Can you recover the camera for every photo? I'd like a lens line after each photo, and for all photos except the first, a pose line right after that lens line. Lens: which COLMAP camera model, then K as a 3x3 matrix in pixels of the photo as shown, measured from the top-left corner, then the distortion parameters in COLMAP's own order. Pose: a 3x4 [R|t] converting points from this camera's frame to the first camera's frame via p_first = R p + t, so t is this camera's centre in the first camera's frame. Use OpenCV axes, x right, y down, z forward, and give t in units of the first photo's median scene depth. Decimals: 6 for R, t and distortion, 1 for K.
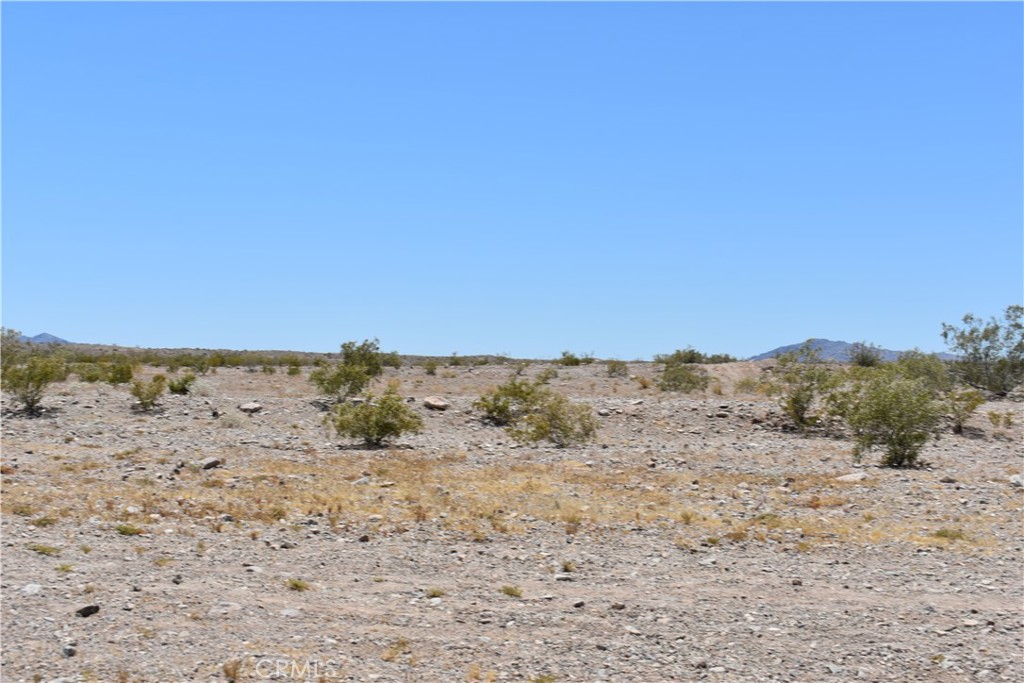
lens RADIAL K [[1749.0, 0, 518.7], [0, 1749.0, 341.0], [0, 0, 1]] dist [-0.019655, 0.006528]
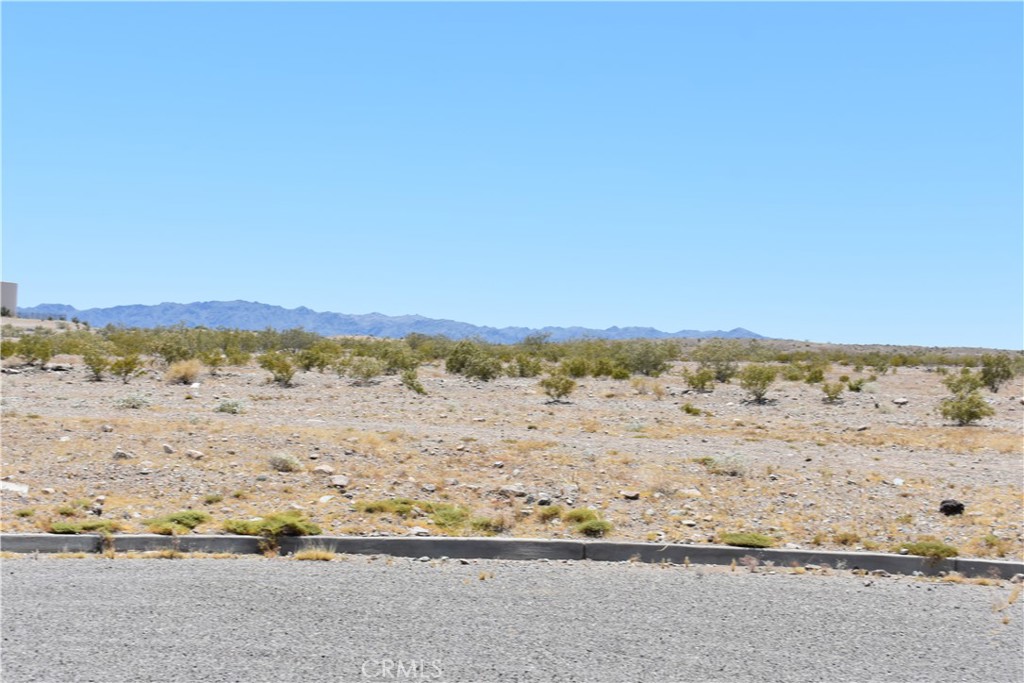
lens RADIAL K [[1749.0, 0, 518.7], [0, 1749.0, 341.0], [0, 0, 1]] dist [-0.019655, 0.006528]
pose [[0.924645, 0.007214, -0.380763, 0.135967], [-0.006184, 0.999973, 0.003929, -0.021185], [0.380781, -0.001278, 0.924665, -0.611590]]
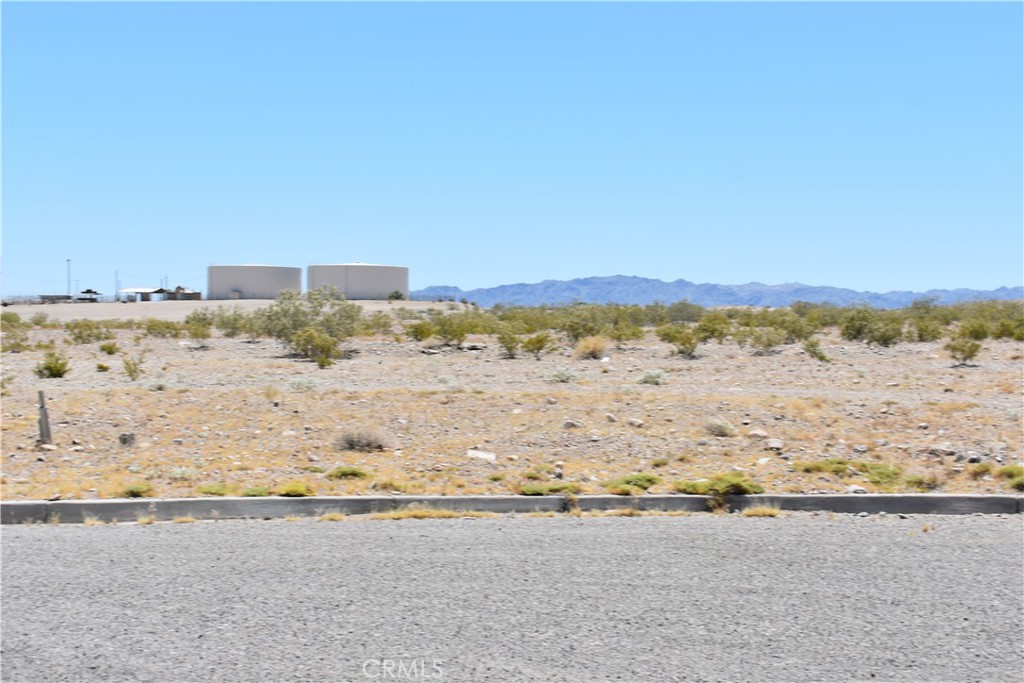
lens RADIAL K [[1749.0, 0, 518.7], [0, 1749.0, 341.0], [0, 0, 1]] dist [-0.019655, 0.006528]
pose [[0.821186, -0.015113, -0.570461, 0.140980], [0.030695, 0.999372, 0.017711, -0.022667], [0.569835, -0.032054, 0.821134, -0.670727]]
